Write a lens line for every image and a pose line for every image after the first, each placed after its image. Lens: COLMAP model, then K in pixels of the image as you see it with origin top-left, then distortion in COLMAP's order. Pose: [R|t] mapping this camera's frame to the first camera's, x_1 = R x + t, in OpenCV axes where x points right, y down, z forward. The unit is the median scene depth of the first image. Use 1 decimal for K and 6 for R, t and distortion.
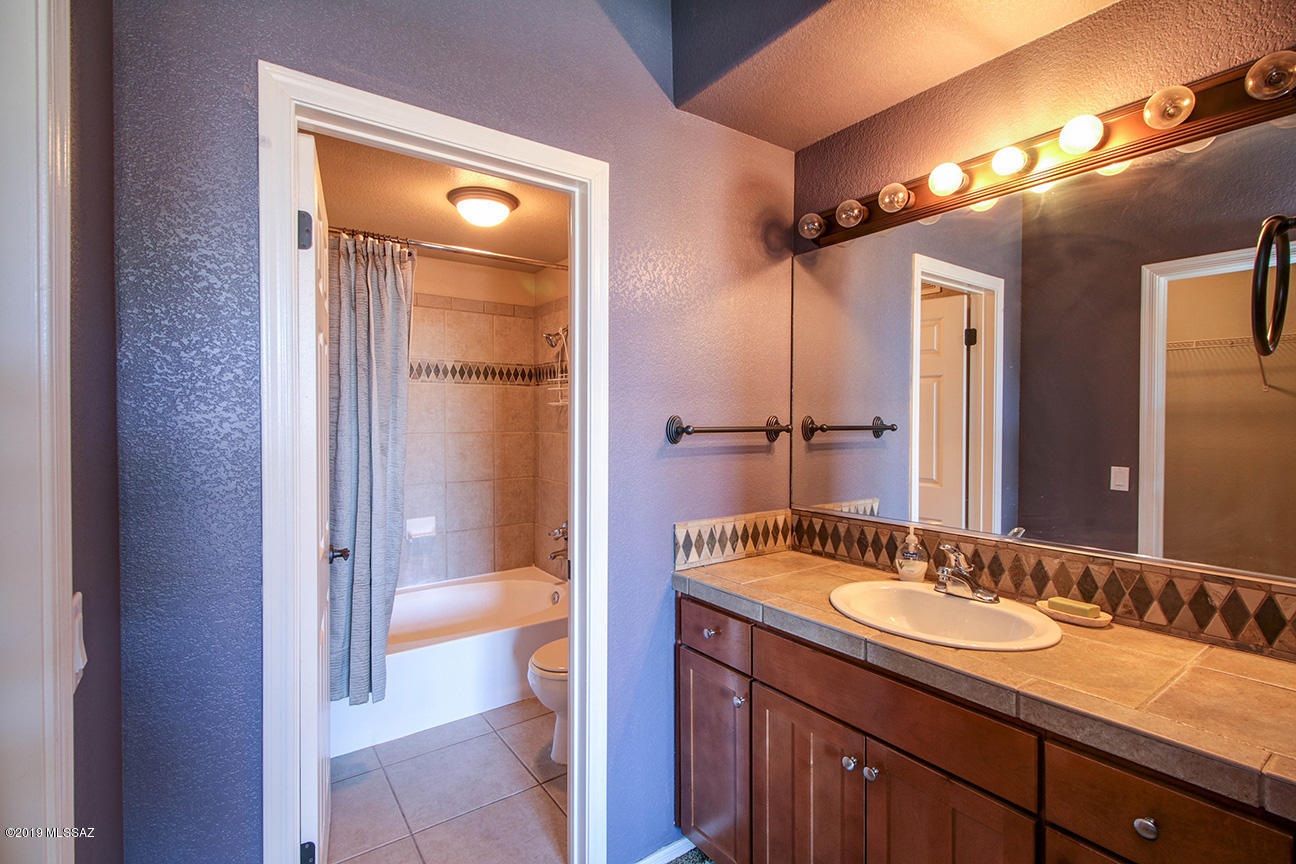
lens RADIAL K [[588.8, 0, 637.2], [0, 588.8, 426.2], [0, 0, 1]] dist [0.003114, -0.001157]
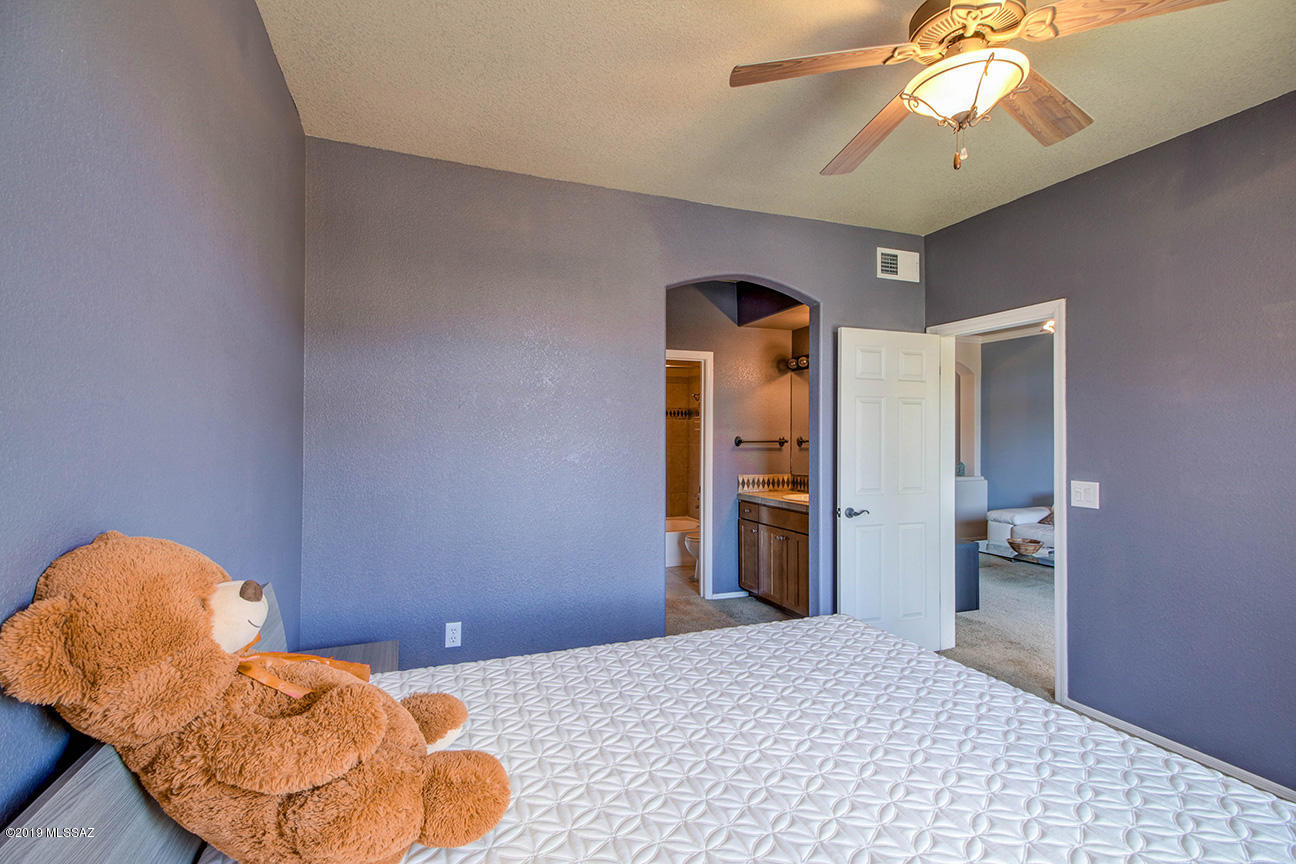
lens RADIAL K [[588.8, 0, 648.4], [0, 588.8, 431.4], [0, 0, 1]] dist [0.003114, -0.001157]
pose [[0.972063, 0.001728, -0.234713, 0.276419], [-0.006474, 0.999790, -0.019452, 0.014898], [0.234630, 0.020428, 0.971870, -1.635133]]
